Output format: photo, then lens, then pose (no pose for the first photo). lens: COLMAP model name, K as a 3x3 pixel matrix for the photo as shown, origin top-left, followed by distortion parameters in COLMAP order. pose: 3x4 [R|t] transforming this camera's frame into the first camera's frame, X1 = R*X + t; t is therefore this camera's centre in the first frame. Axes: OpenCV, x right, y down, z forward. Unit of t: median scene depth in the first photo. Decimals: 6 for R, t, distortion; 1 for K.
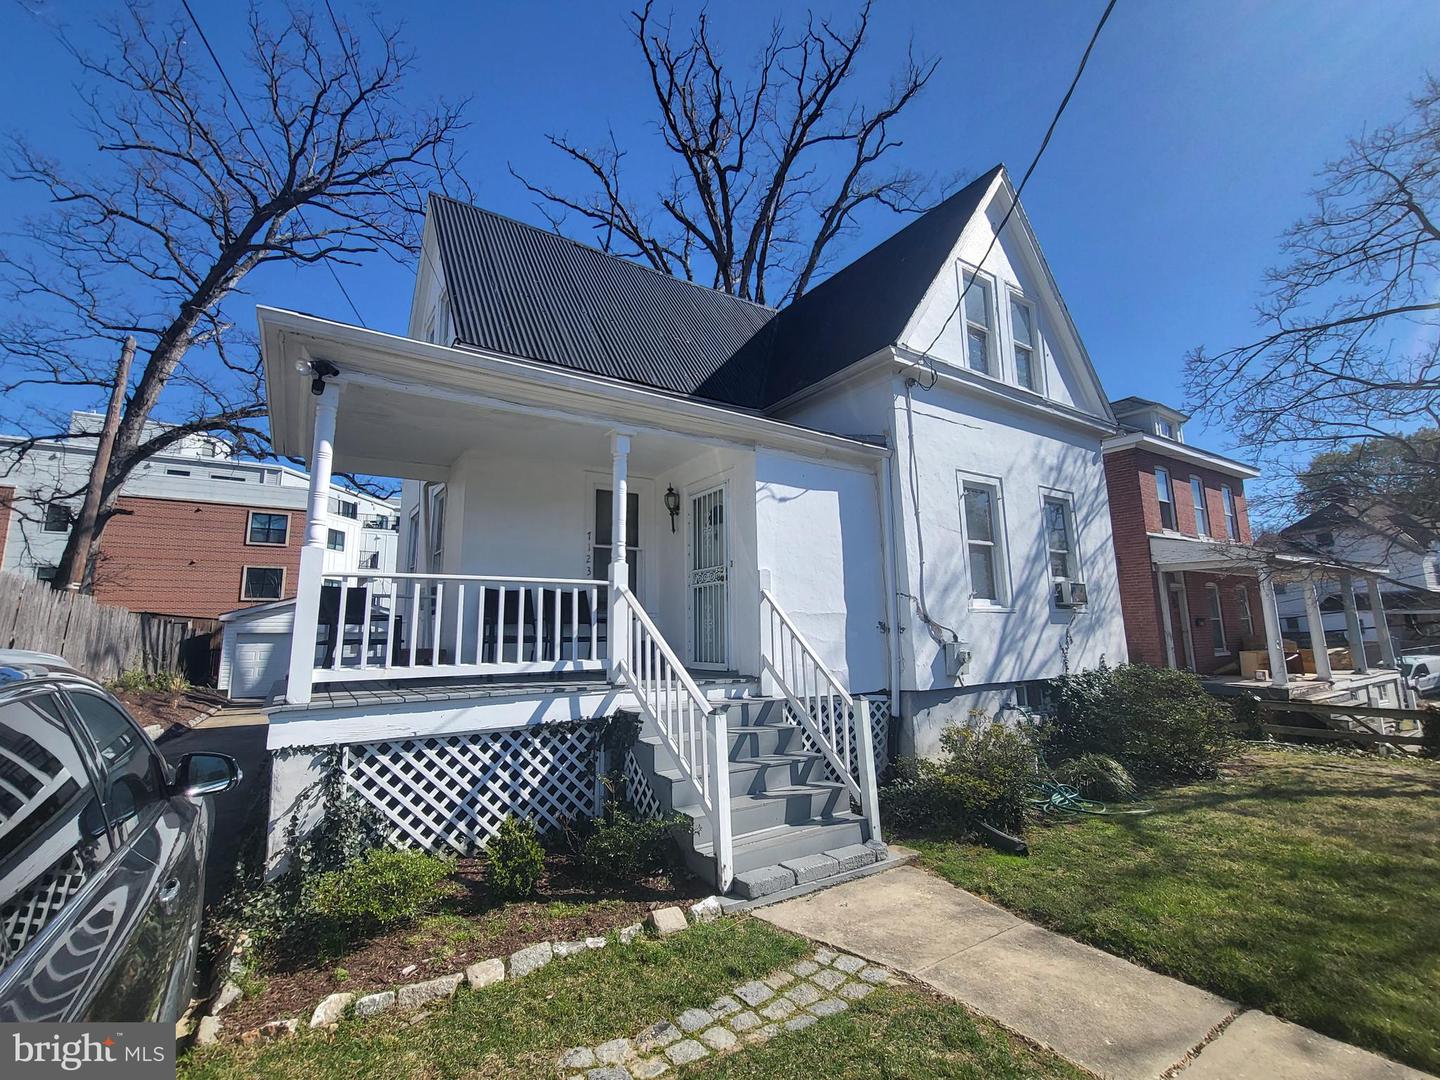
lens RADIAL K [[613.2, 0, 688.0], [0, 613.2, 535.5], [0, 0, 1]] dist [-0.003779, 0.000791]
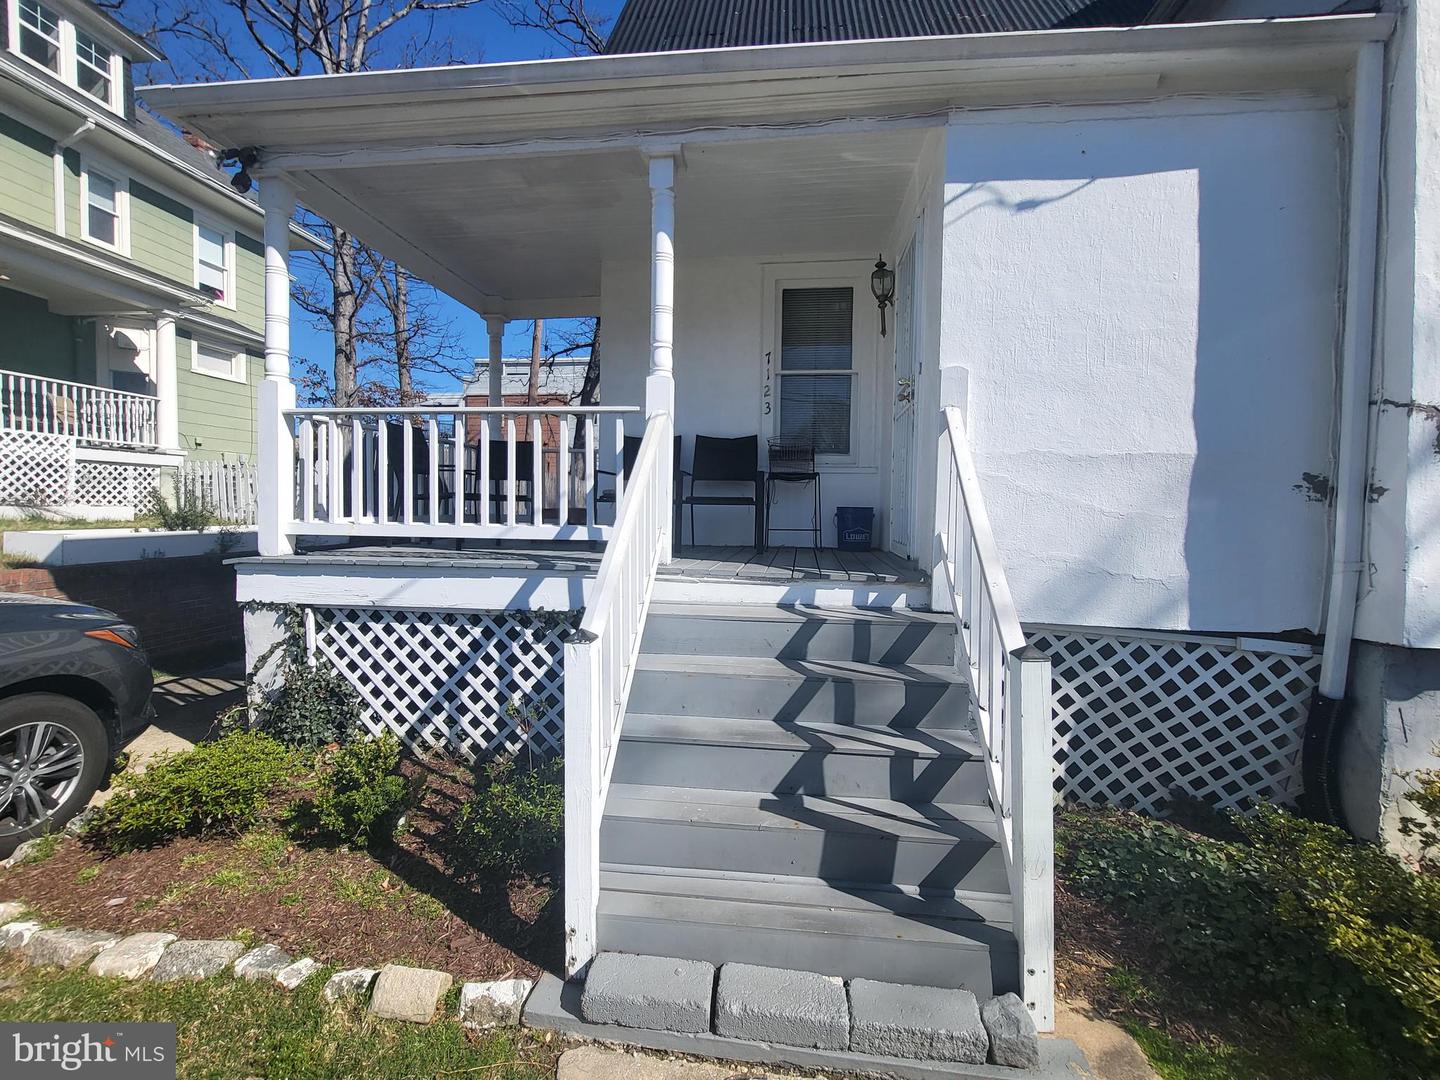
lens RADIAL K [[613.2, 0, 723.1], [0, 613.2, 521.5], [0, 0, 1]] dist [-0.003779, 0.000791]
pose [[0.780400, 0.038576, -0.624090, 0.397540], [0.074688, 0.985198, 0.154291, 0.118401], [0.620804, -0.167021, 0.765967, 0.643282]]
